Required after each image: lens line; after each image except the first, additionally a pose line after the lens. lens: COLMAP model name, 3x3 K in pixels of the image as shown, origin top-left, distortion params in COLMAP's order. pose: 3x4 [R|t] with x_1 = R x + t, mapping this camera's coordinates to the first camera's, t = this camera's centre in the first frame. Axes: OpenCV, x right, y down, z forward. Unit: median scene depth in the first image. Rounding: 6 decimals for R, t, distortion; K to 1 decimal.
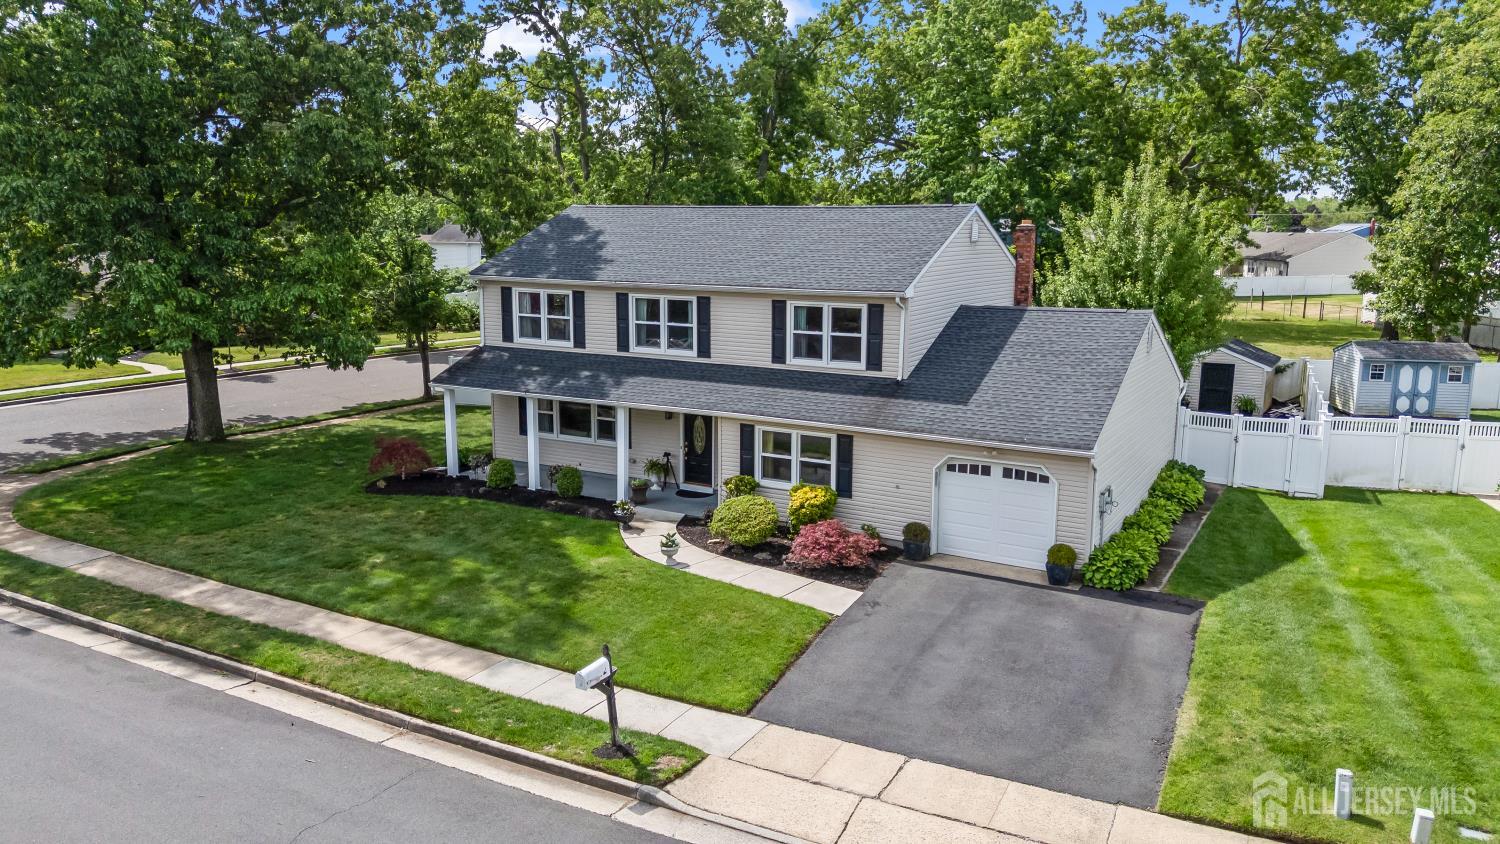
lens RADIAL K [[1095.7, 0, 750.0], [0, 1095.7, 422.0], [0, 0, 1]] dist [0.100009, -0.134670]
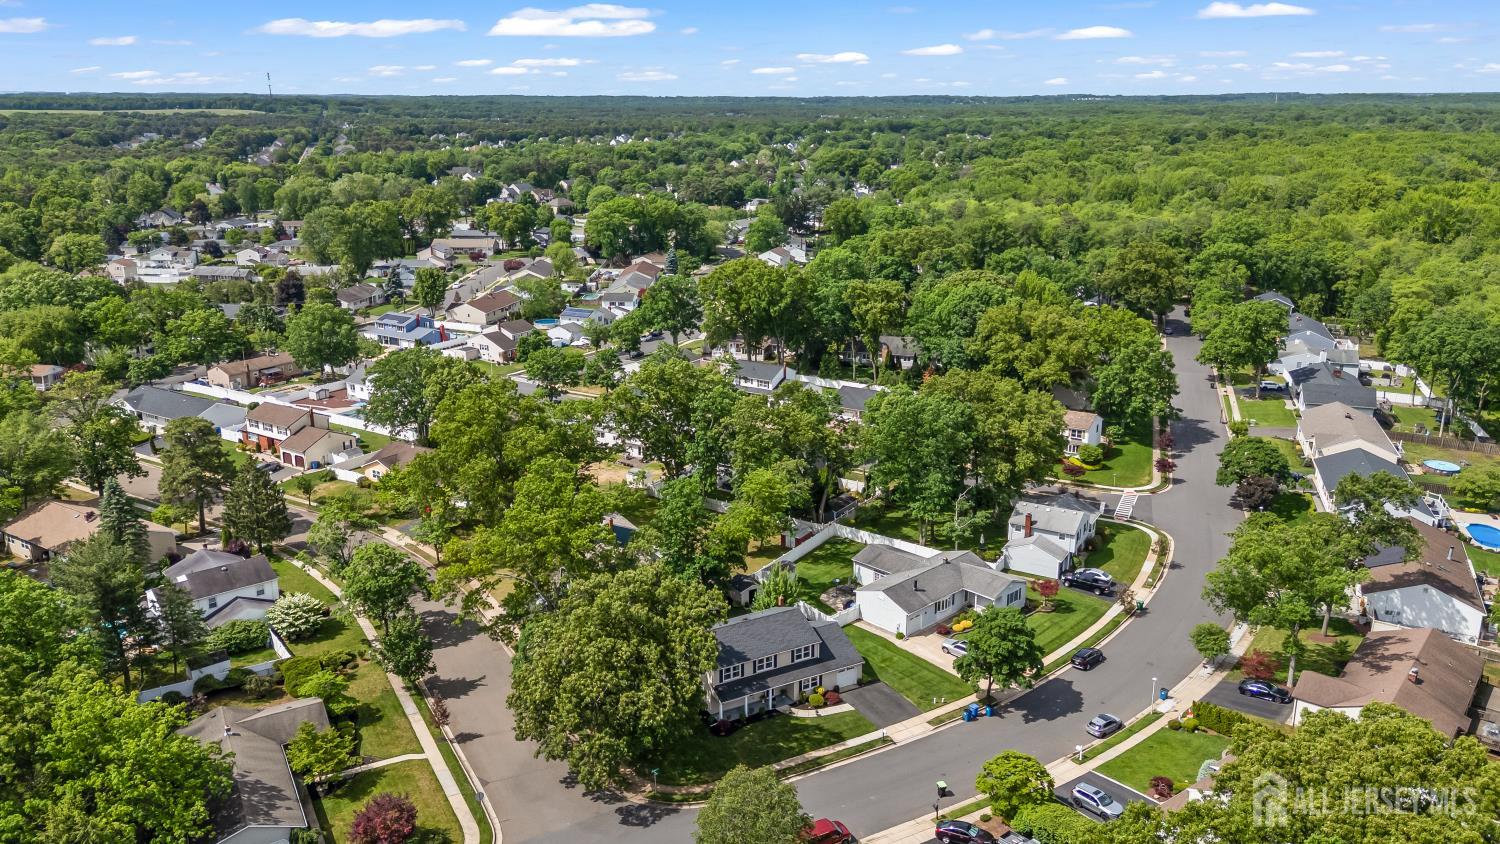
lens RADIAL K [[1115.3, 0, 746.8], [0, 1115.3, 421.1], [0, 0, 1]] dist [0.087100, -0.086886]
pose [[0.518140, -0.242148, 0.820302, -3.941251], [0.155469, 0.969773, 0.188070, -2.090942], [-0.841047, 0.030085, 0.540125, -1.448598]]
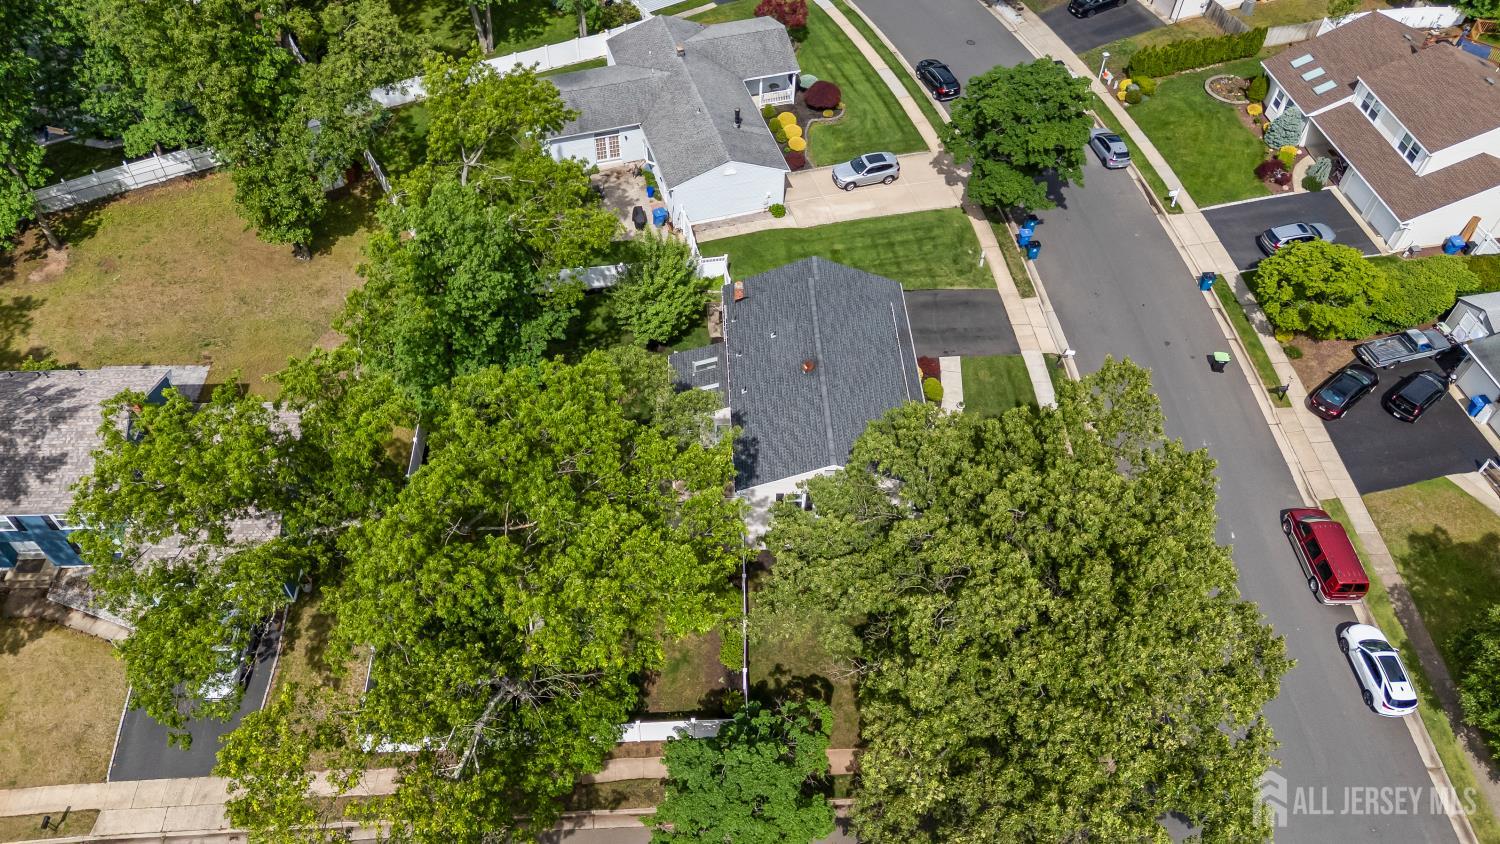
lens RADIAL K [[1093.8, 0, 748.2], [0, 1093.8, 420.0], [0, 0, 1]] dist [0.086777, -0.085731]
pose [[-0.539292, -0.662035, 0.520456, -1.230654], [0.123476, 0.549188, 0.826527, -2.190711], [-0.833017, 0.510003, -0.214427, 2.025073]]
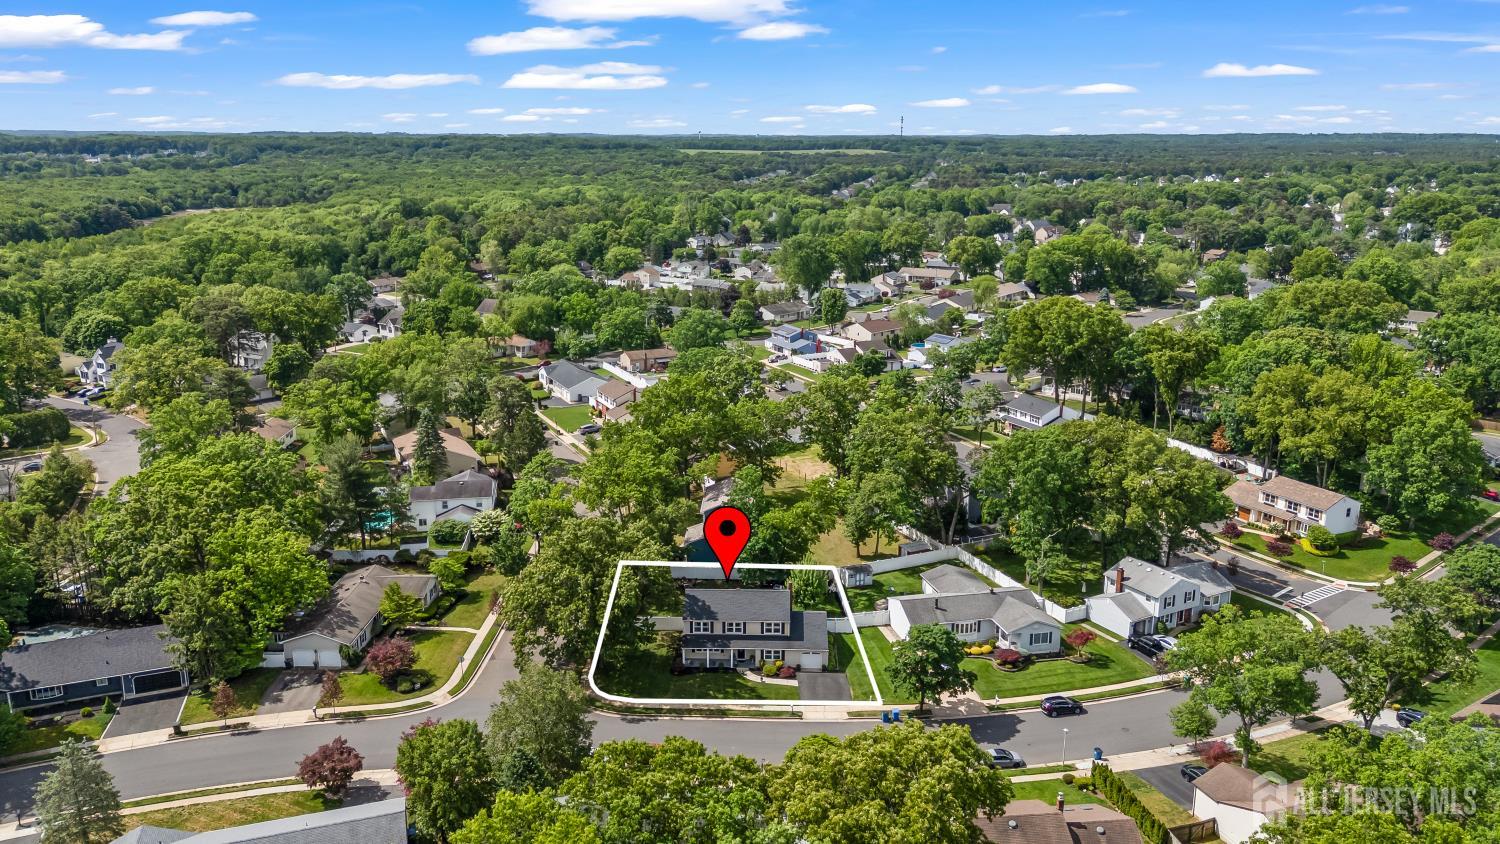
lens RADIAL K [[1095.7, 0, 750.0], [0, 1095.7, 422.0], [0, 0, 1]] dist [0.100009, -0.134670]
pose [[0.881040, -0.120793, 0.457359, -2.472779], [0.085331, 0.991570, 0.097506, -1.693534], [-0.465282, -0.046880, 0.883920, -3.774916]]
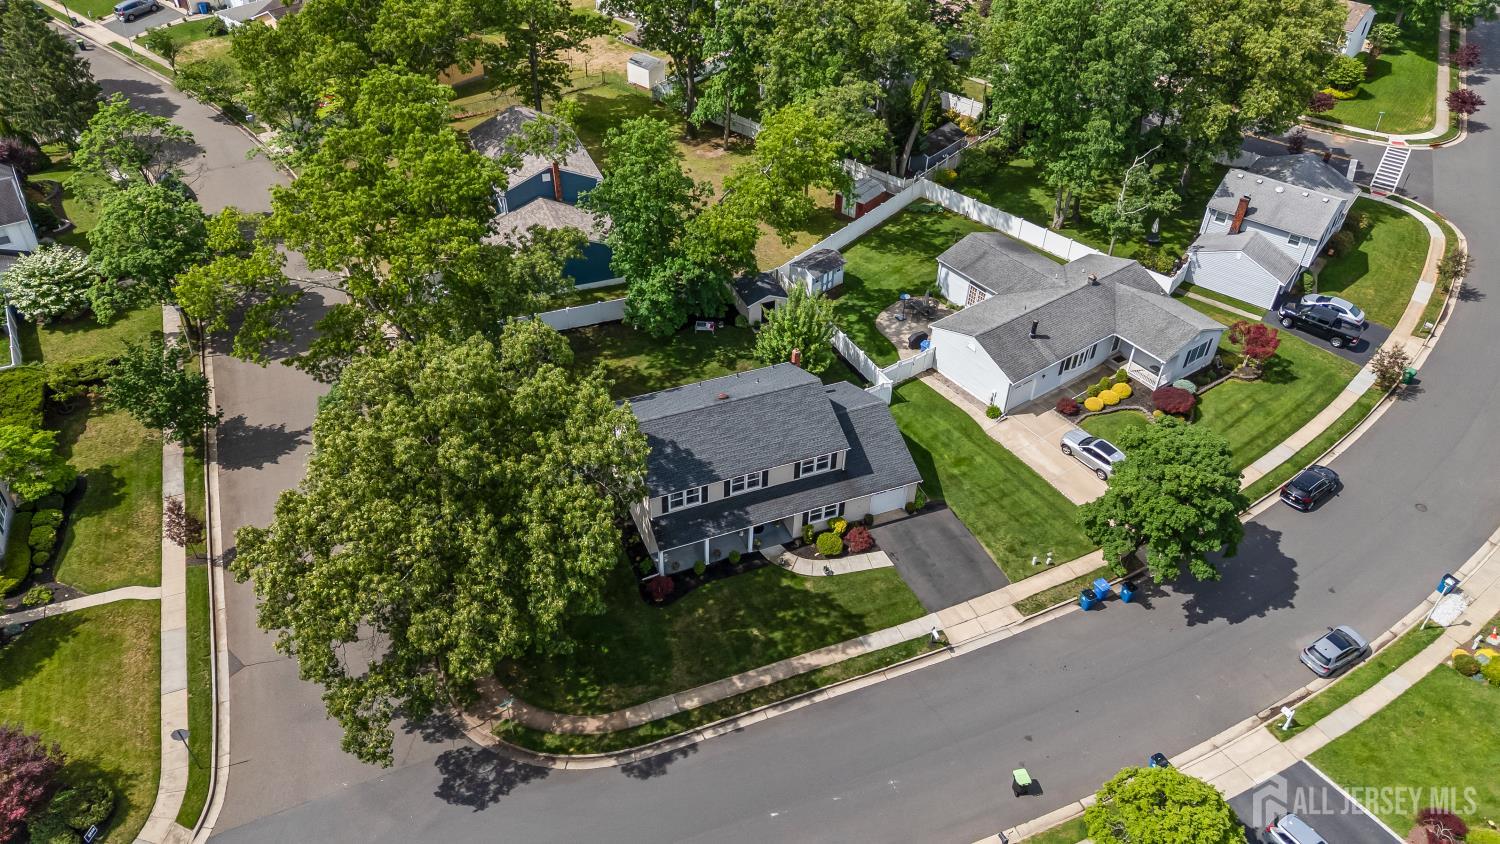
lens RADIAL K [[1093.8, 0, 748.2], [0, 1093.8, 420.0], [0, 0, 1]] dist [0.086777, -0.085731]
pose [[0.619369, -0.491721, 0.612040, -1.731185], [0.118690, 0.829255, 0.546122, -1.771057], [-0.776077, -0.265608, 0.571976, -0.374771]]
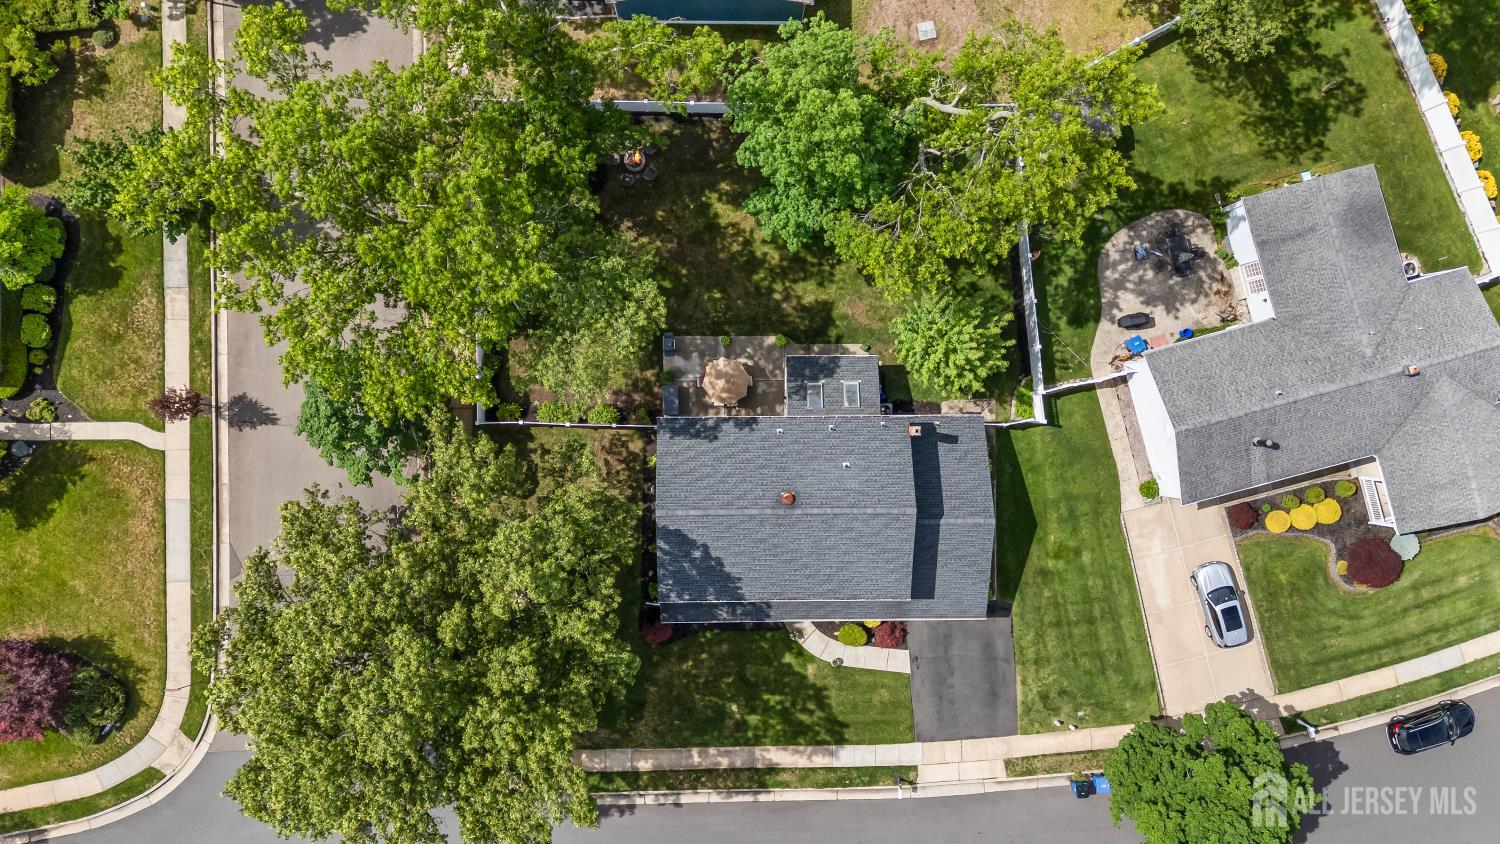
lens RADIAL K [[1096.4, 0, 750.0], [0, 1096.4, 422.0], [0, 0, 1]] dist [0.036455, -0.002337]
pose [[0.864807, -0.501717, 0.019714, -0.011607], [0.063024, 0.147420, 0.987064, -2.553195], [-0.498133, -0.852377, 0.159110, 1.151964]]
